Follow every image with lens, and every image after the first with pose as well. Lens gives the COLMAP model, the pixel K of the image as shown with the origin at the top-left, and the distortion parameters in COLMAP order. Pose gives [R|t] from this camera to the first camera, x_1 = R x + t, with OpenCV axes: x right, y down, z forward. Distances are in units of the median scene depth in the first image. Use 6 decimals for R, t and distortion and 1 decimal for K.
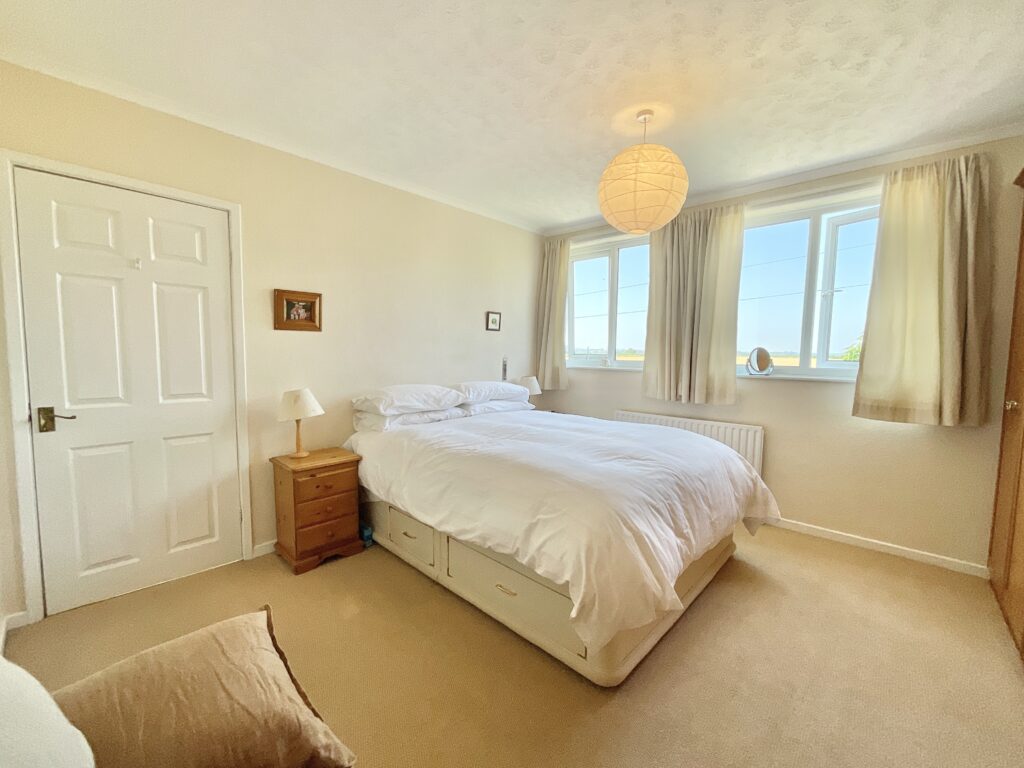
lens RADIAL K [[416.1, 0, 510.4], [0, 416.1, 383.8], [0, 0, 1]] dist [-0.008408, 0.001077]
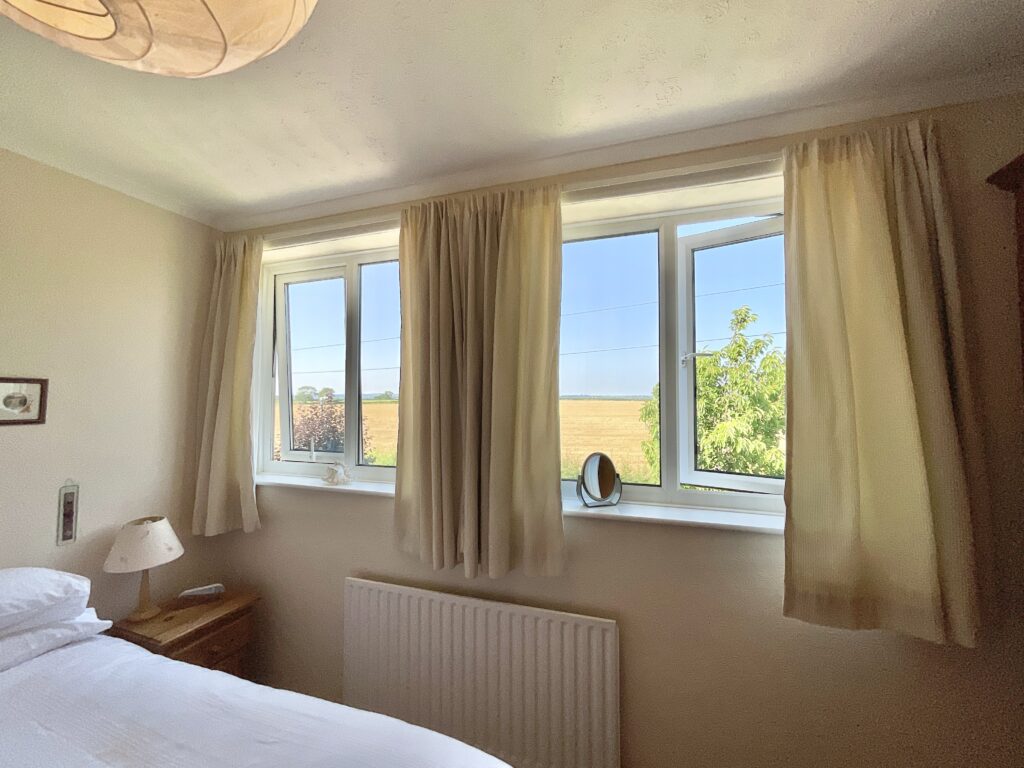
lens RADIAL K [[416.1, 0, 510.4], [0, 416.1, 383.8], [0, 0, 1]] dist [-0.008408, 0.001077]
pose [[0.918094, 0.002480, 0.396355, 0.285852], [0.041534, 0.993873, -0.102427, -0.128147], [-0.394180, 0.110500, 0.912366, 0.546608]]
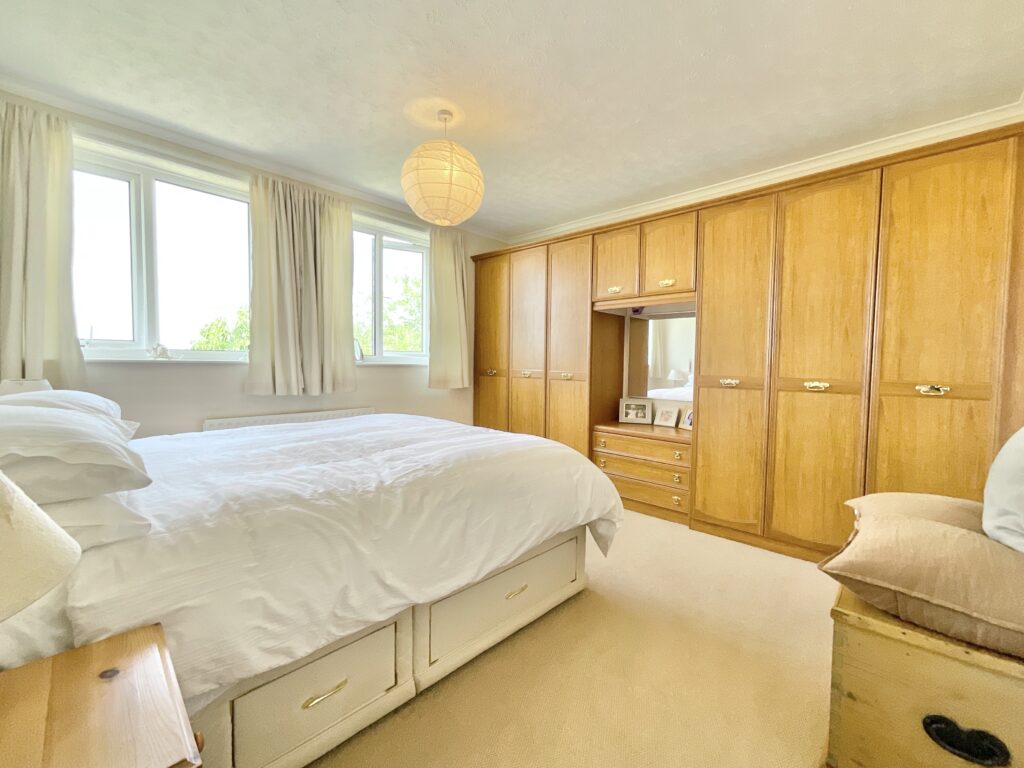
lens RADIAL K [[416.1, 0, 510.4], [0, 416.1, 383.8], [0, 0, 1]] dist [-0.008408, 0.001077]
pose [[0.030080, -0.068090, 0.997226, -0.518839], [0.061565, 0.995909, 0.066143, -0.012188], [-0.997650, 0.059405, 0.034149, 0.555179]]
